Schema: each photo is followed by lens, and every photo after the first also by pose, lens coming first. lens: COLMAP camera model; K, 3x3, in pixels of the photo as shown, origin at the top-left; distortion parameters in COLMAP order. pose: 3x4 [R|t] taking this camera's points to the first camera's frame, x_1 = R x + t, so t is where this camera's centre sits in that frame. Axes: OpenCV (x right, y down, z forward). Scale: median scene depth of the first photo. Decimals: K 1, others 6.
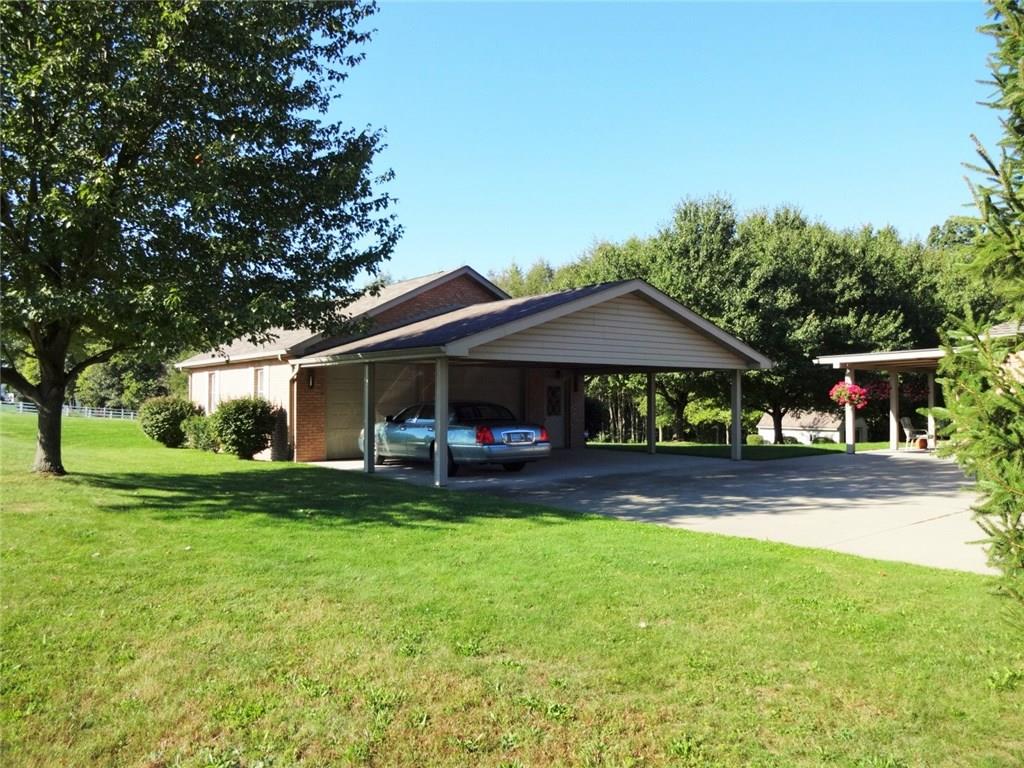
lens RADIAL K [[747.3, 0, 520.7], [0, 747.3, 382.1], [0, 0, 1]] dist [-0.020146, 0.014071]
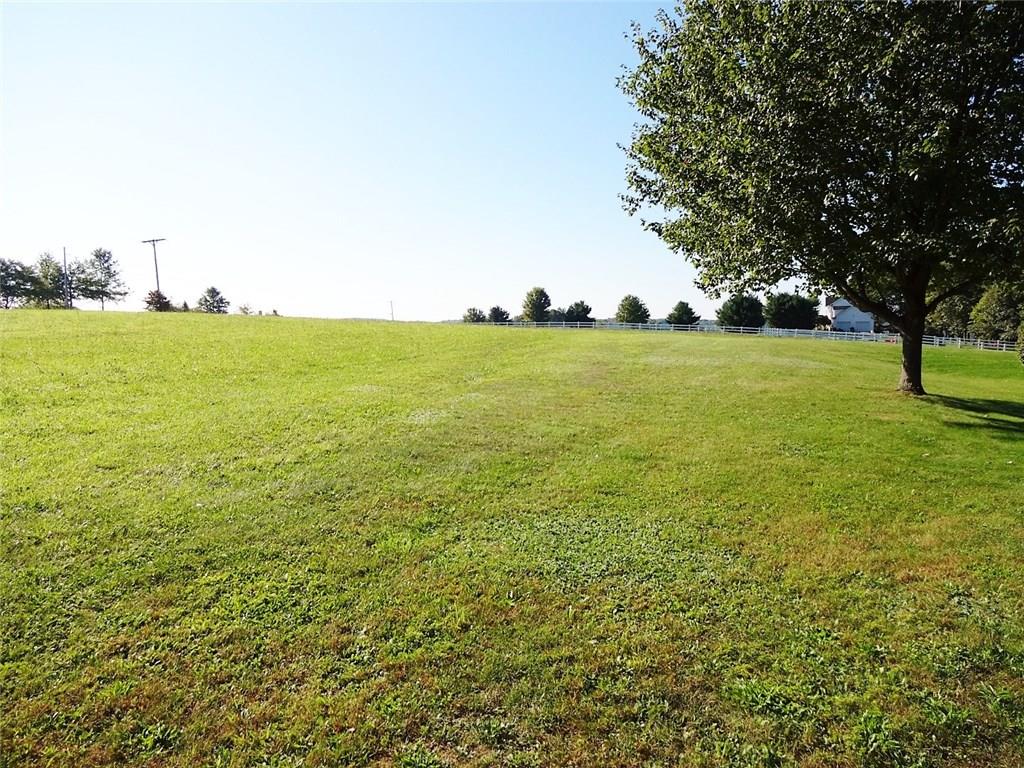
lens RADIAL K [[747.3, 0, 515.1], [0, 747.3, 385.4], [0, 0, 1]] dist [-0.020146, 0.014071]
pose [[0.463335, 0.056573, -0.884376, 0.119678], [0.027271, 0.996577, 0.078038, 0.004867], [0.885764, -0.060275, 0.460206, -0.092909]]
